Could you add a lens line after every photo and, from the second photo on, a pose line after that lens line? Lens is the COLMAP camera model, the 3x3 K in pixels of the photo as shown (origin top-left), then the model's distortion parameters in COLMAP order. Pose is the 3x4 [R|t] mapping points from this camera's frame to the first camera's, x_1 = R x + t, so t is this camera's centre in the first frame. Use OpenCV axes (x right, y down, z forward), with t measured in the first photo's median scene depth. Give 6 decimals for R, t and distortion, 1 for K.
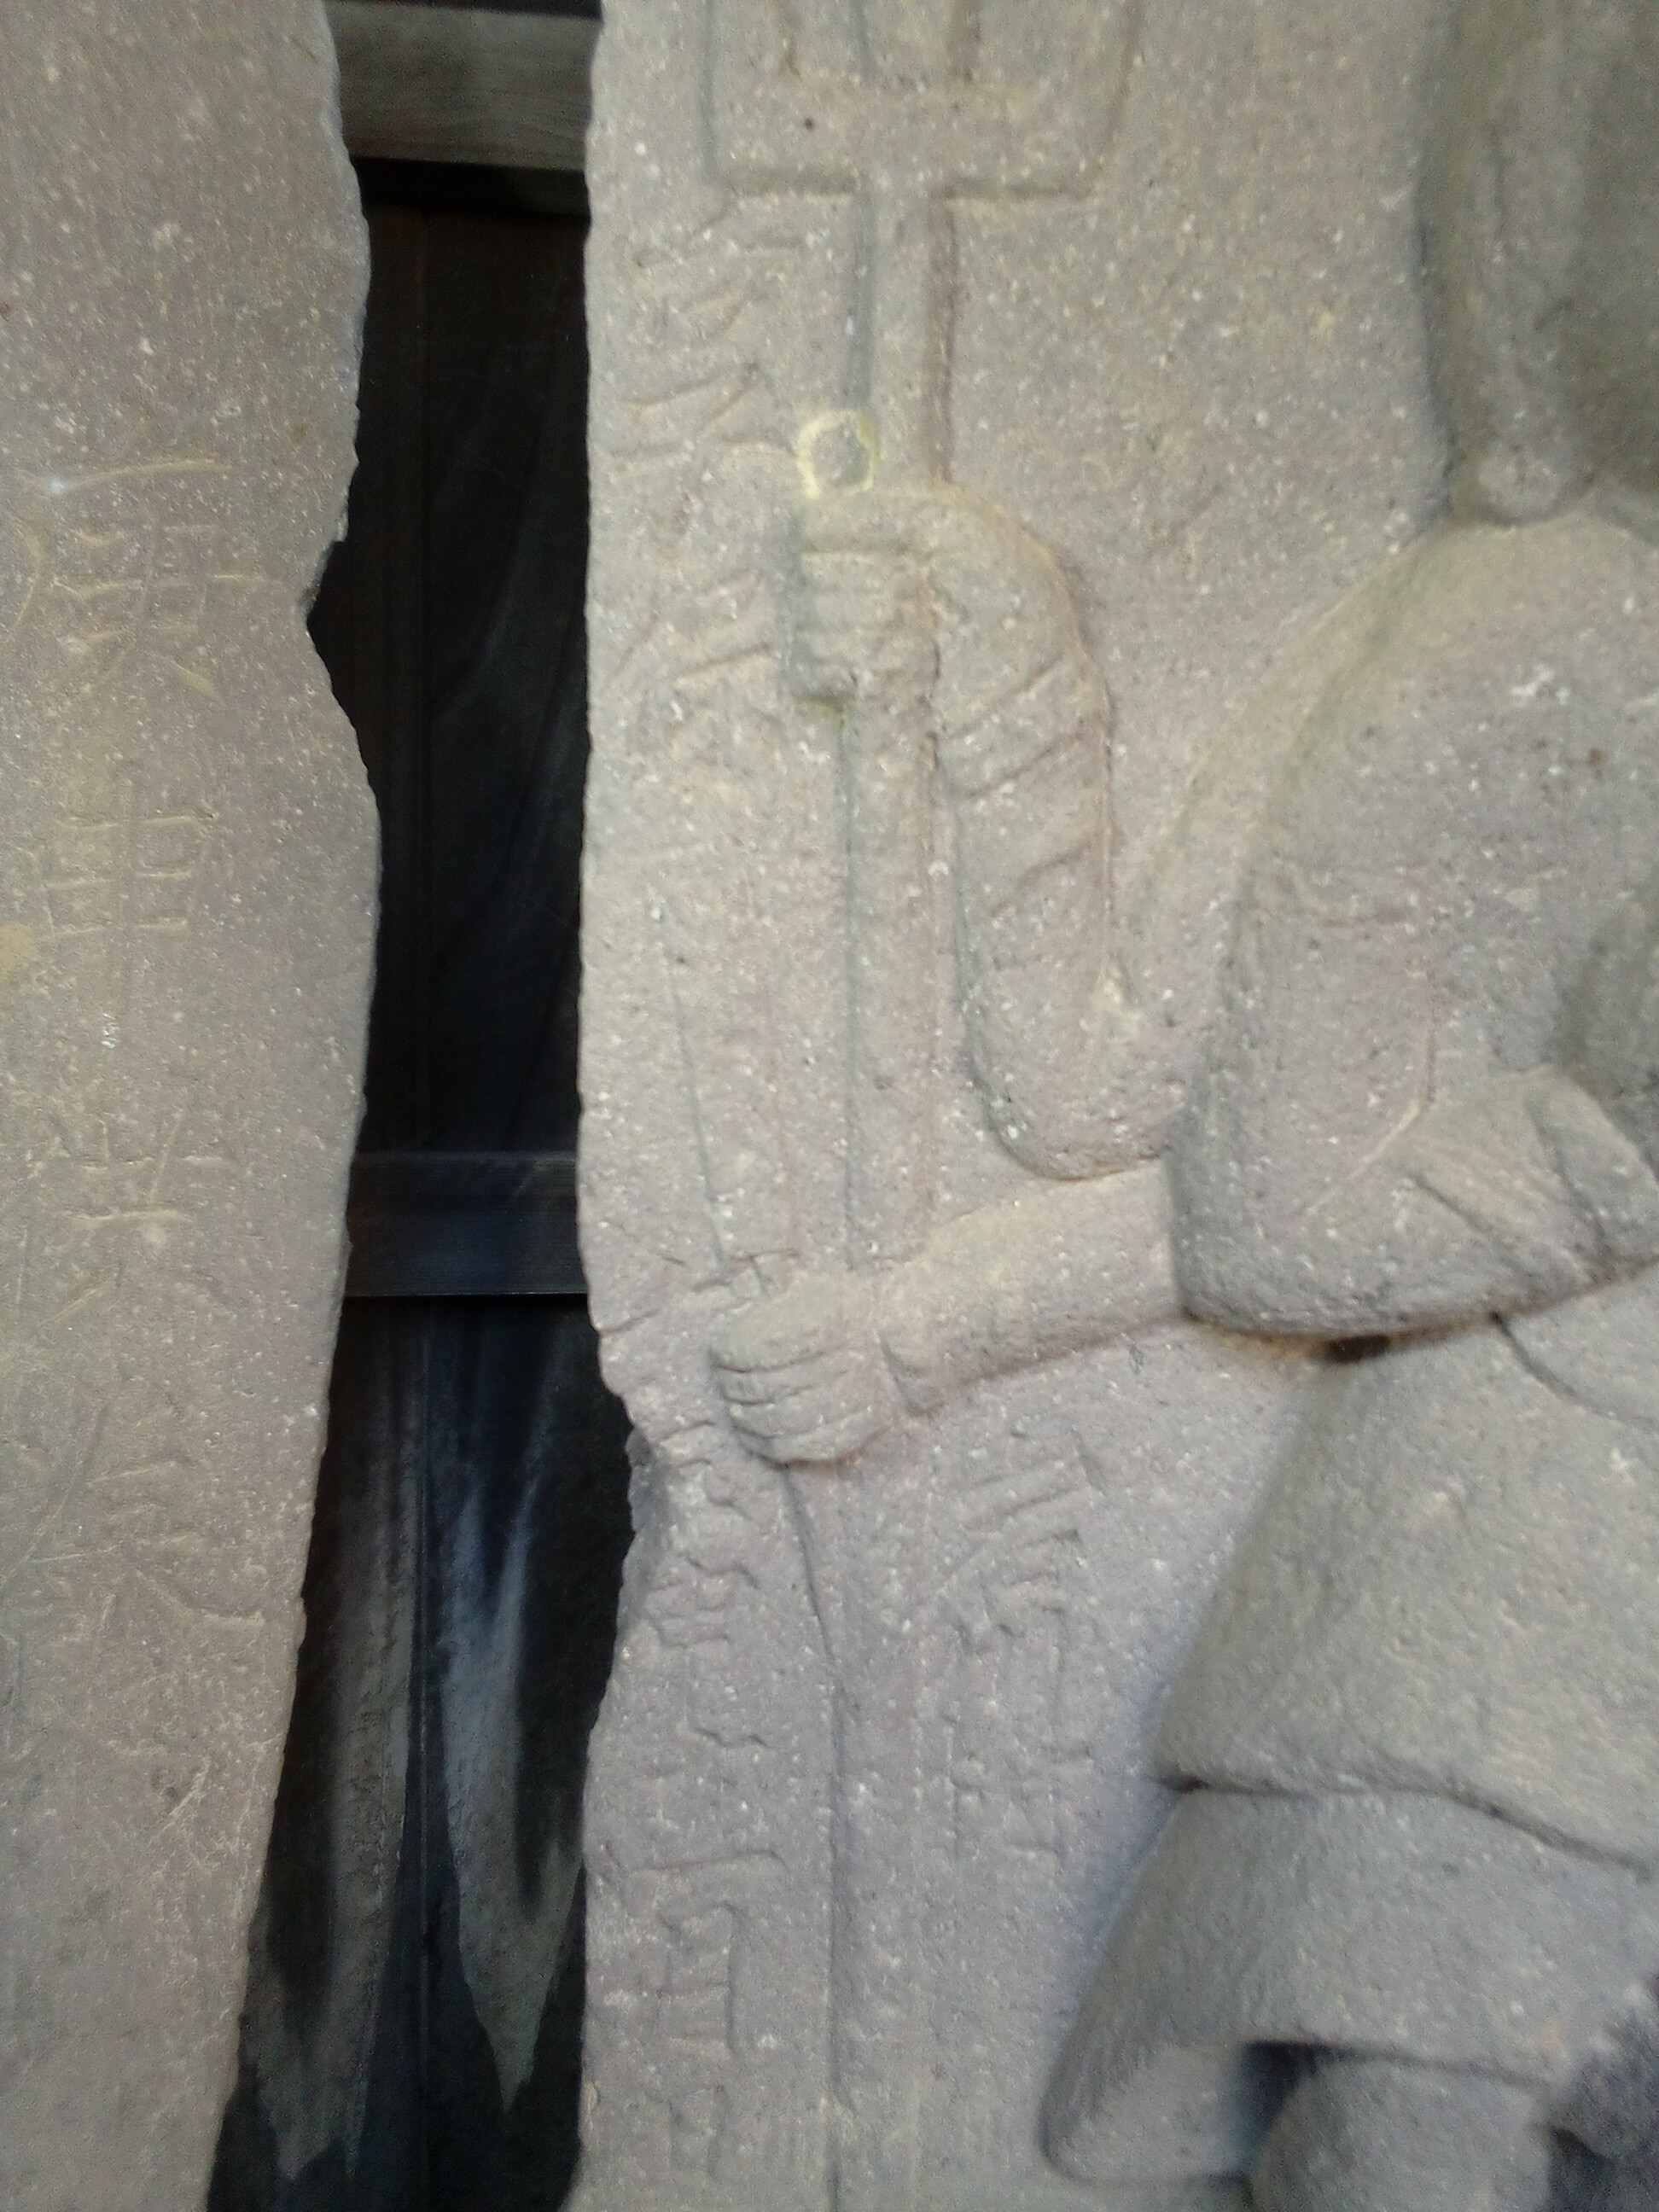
lens RADIAL K [[1880.6, 0, 844.2], [0, 1880.6, 1092.8], [0, 0, 1]] dist [0.057000, -0.098003]
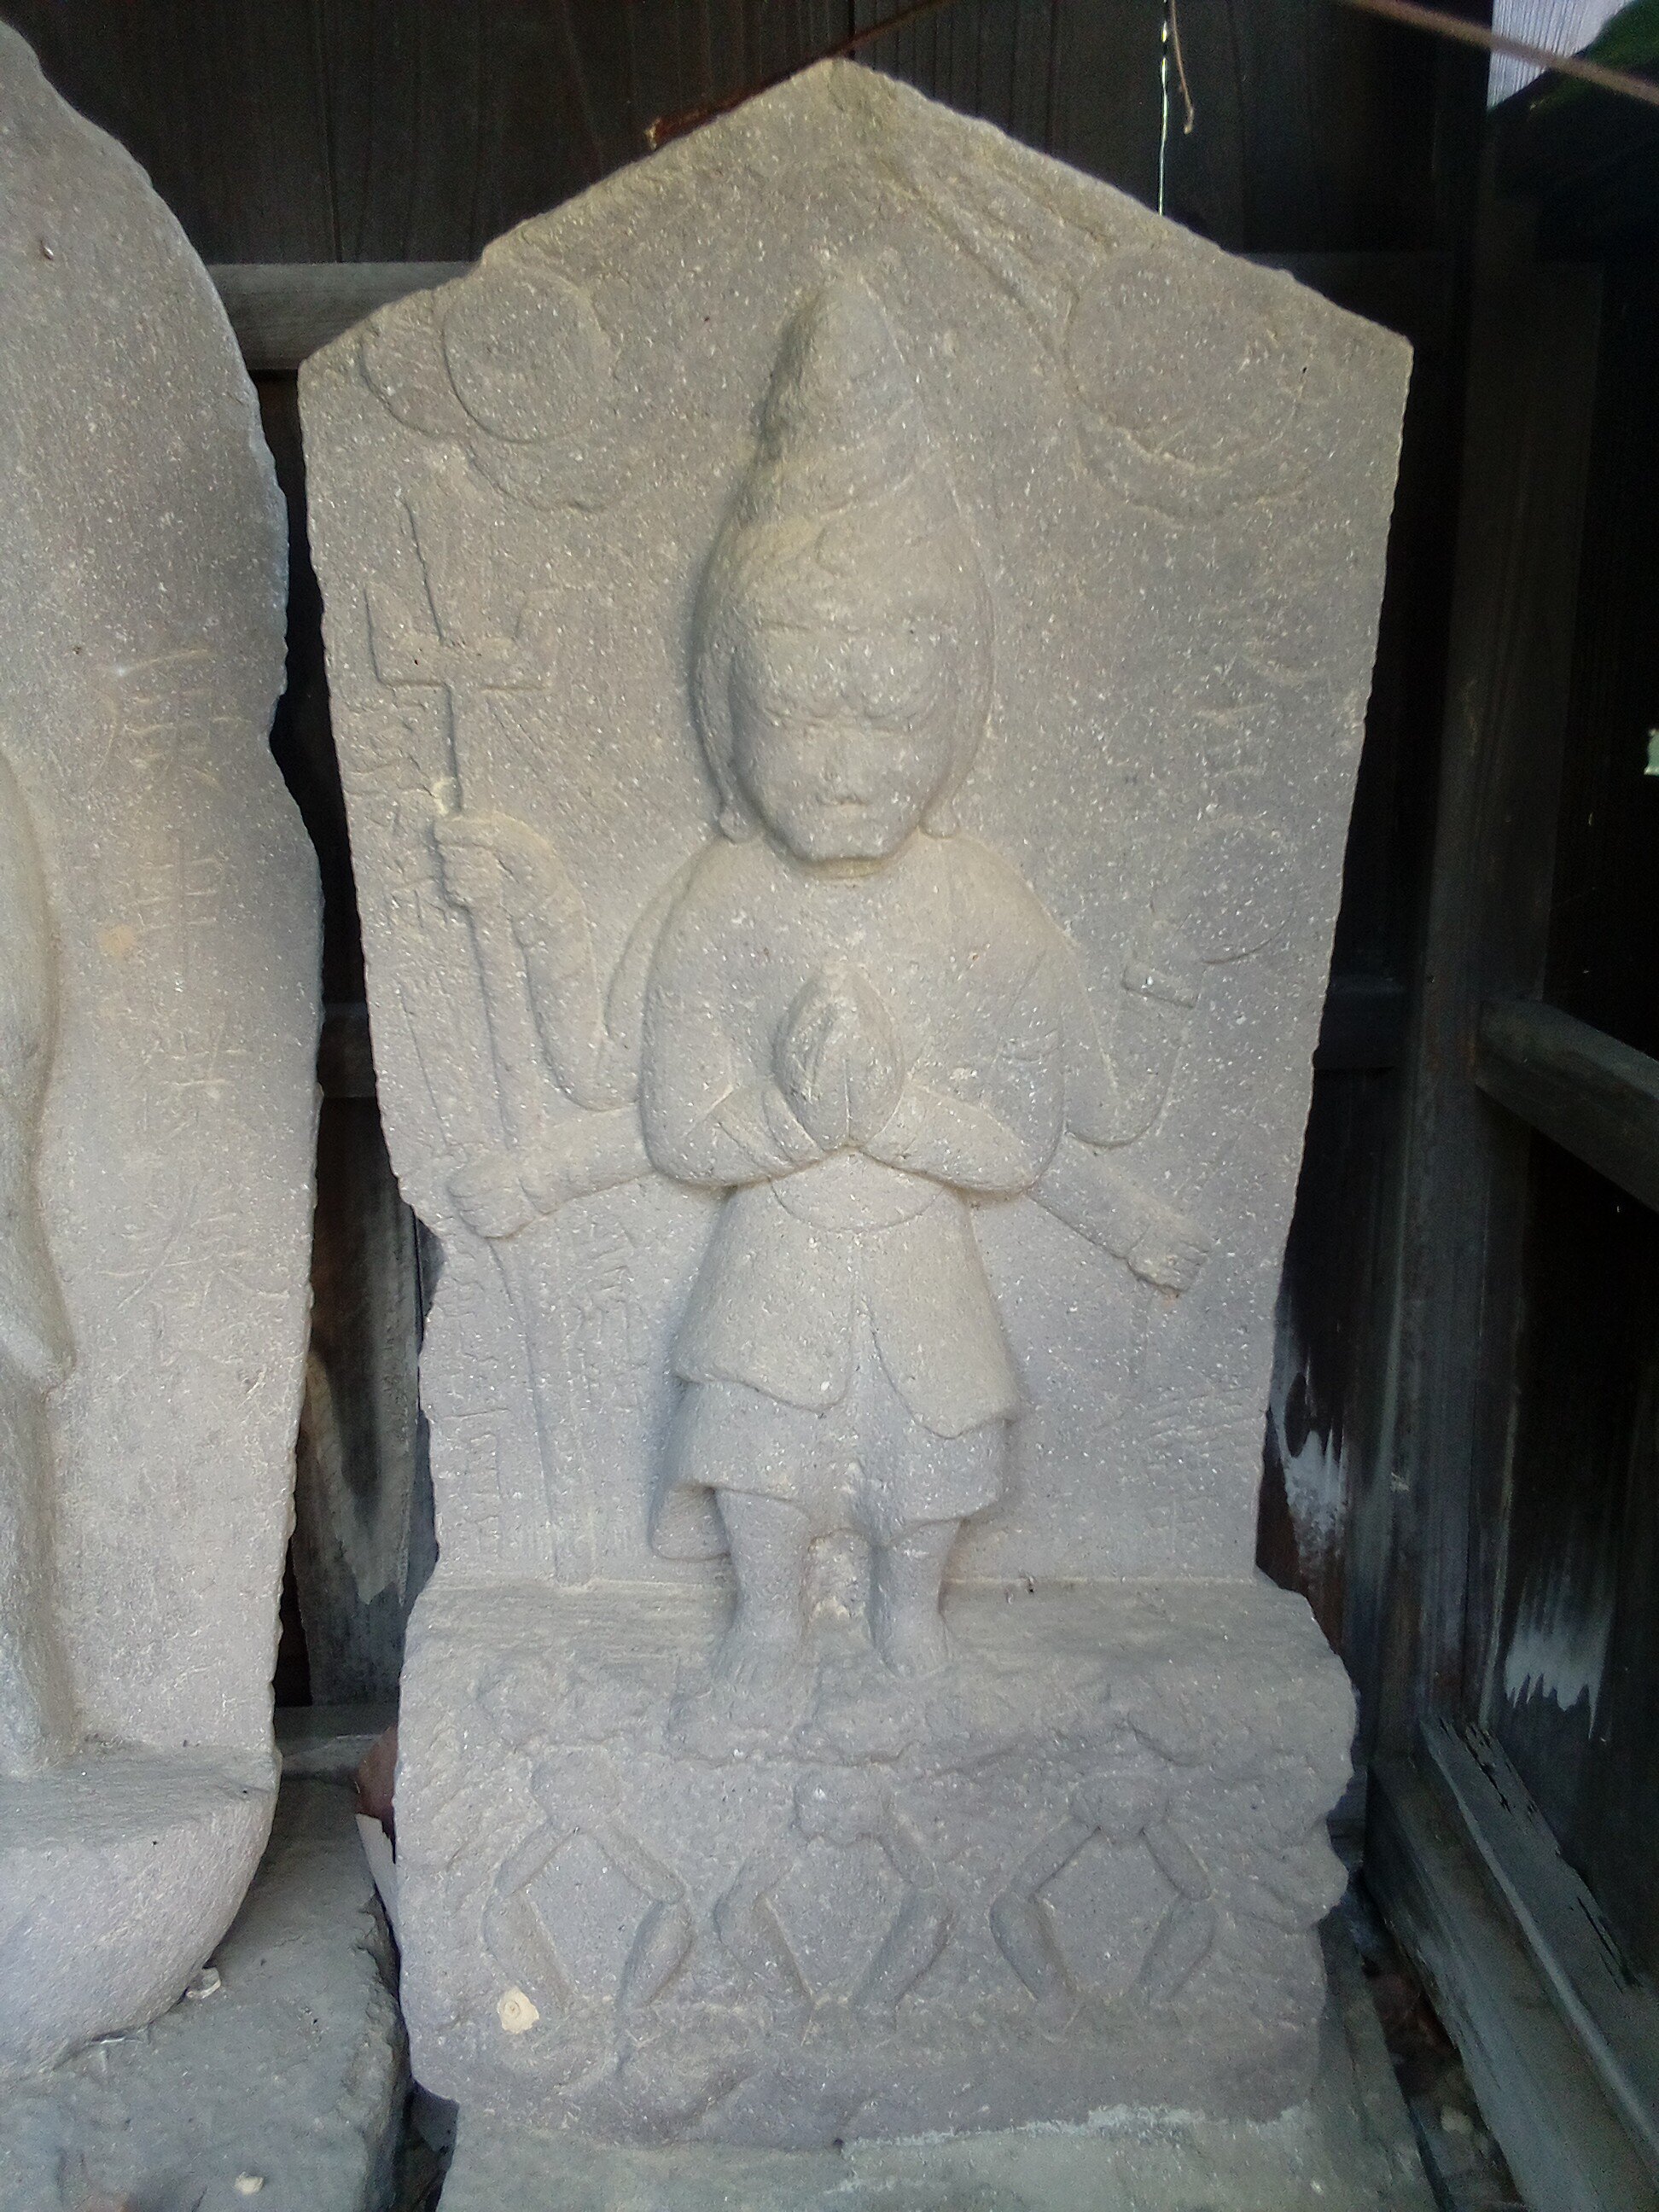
lens RADIAL K [[1880.6, 0, 844.9], [0, 1880.6, 1113.1], [0, 0, 1]] dist [0.057000, -0.098003]
pose [[0.995824, -0.005750, -0.091113, 0.519967], [0.024038, 0.979313, 0.200920, -0.327901], [0.088072, -0.202271, 0.975361, -0.930552]]
